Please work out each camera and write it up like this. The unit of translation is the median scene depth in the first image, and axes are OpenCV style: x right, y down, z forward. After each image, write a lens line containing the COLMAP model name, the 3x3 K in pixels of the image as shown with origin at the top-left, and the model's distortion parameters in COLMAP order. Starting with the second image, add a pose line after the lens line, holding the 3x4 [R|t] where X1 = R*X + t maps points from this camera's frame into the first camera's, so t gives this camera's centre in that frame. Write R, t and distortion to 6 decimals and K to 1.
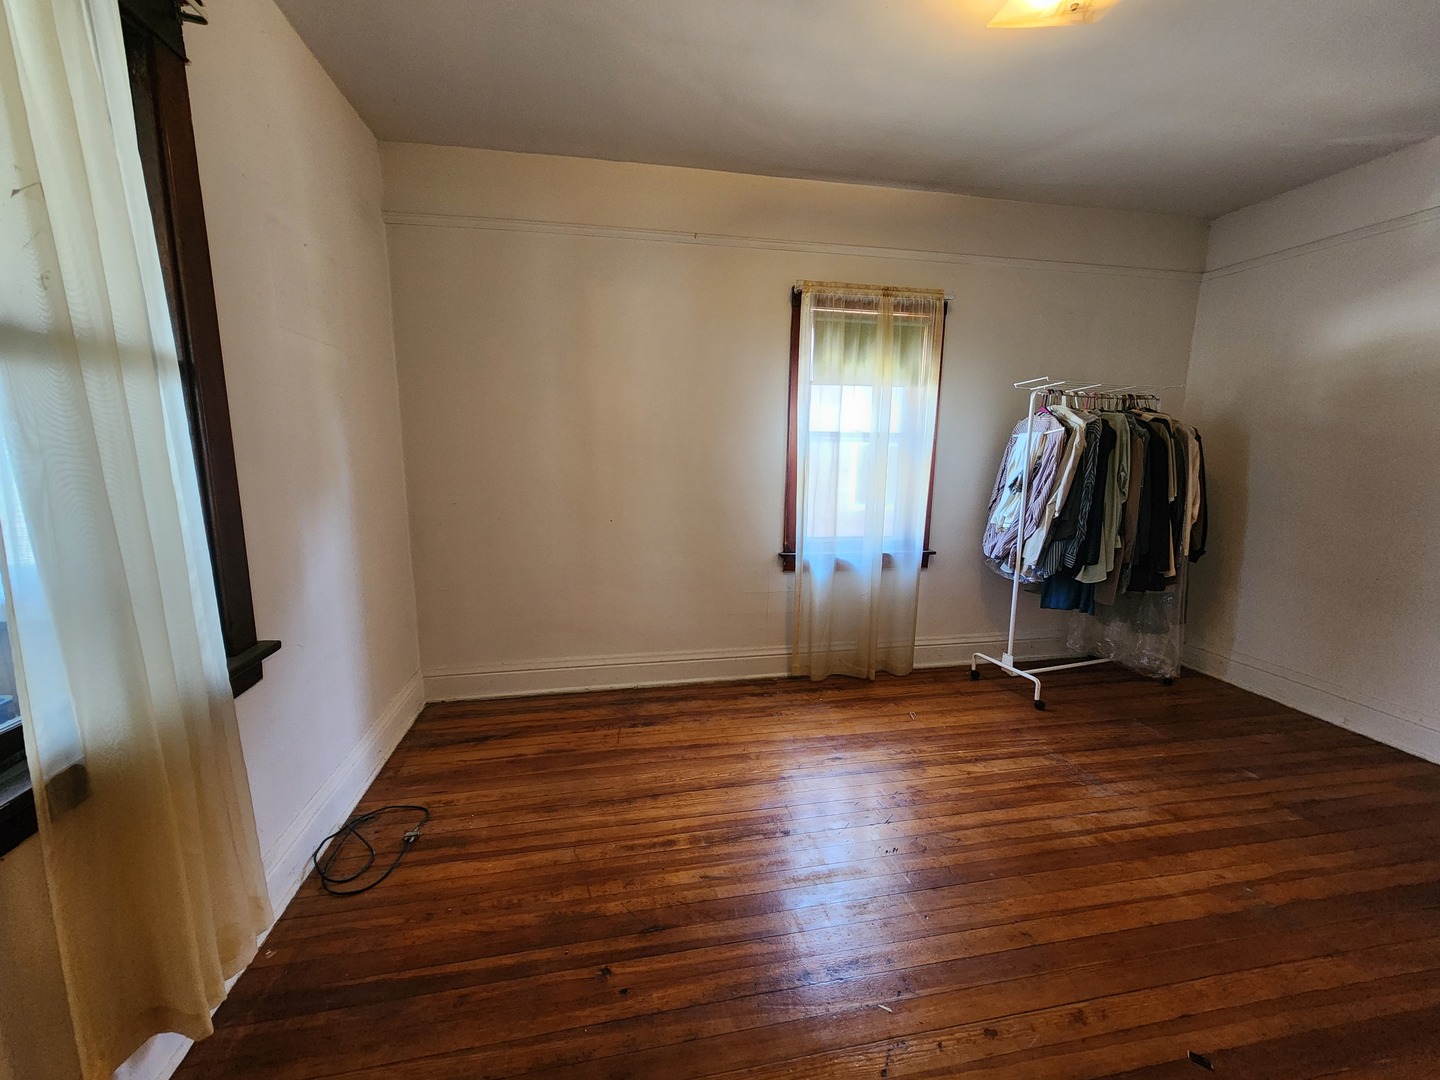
lens RADIAL K [[588.6, 0, 720.0], [0, 588.6, 540.0], [0, 0, 1]] dist [0.000517, -0.000079]
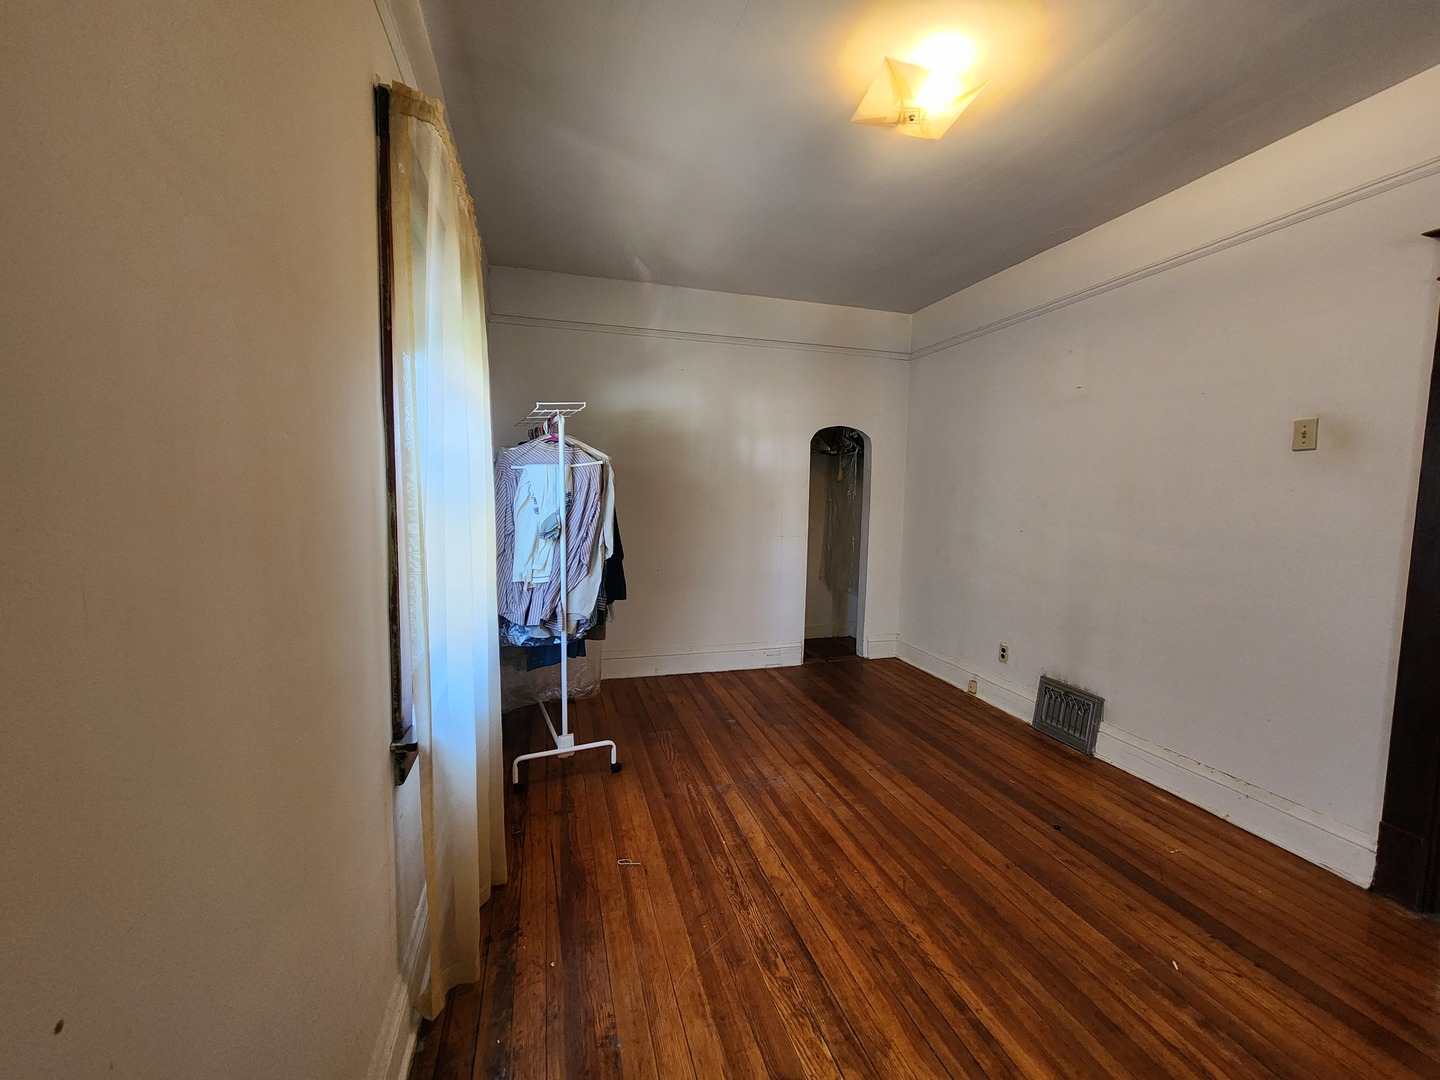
lens RADIAL K [[588.6, 0, 720.0], [0, 588.6, 540.0], [0, 0, 1]] dist [0.000517, -0.000079]
pose [[-0.083940, -0.098311, 0.991609, -0.377788], [0.153931, 0.981897, 0.110379, -0.155233], [-0.984510, 0.161905, -0.067287, 0.986768]]
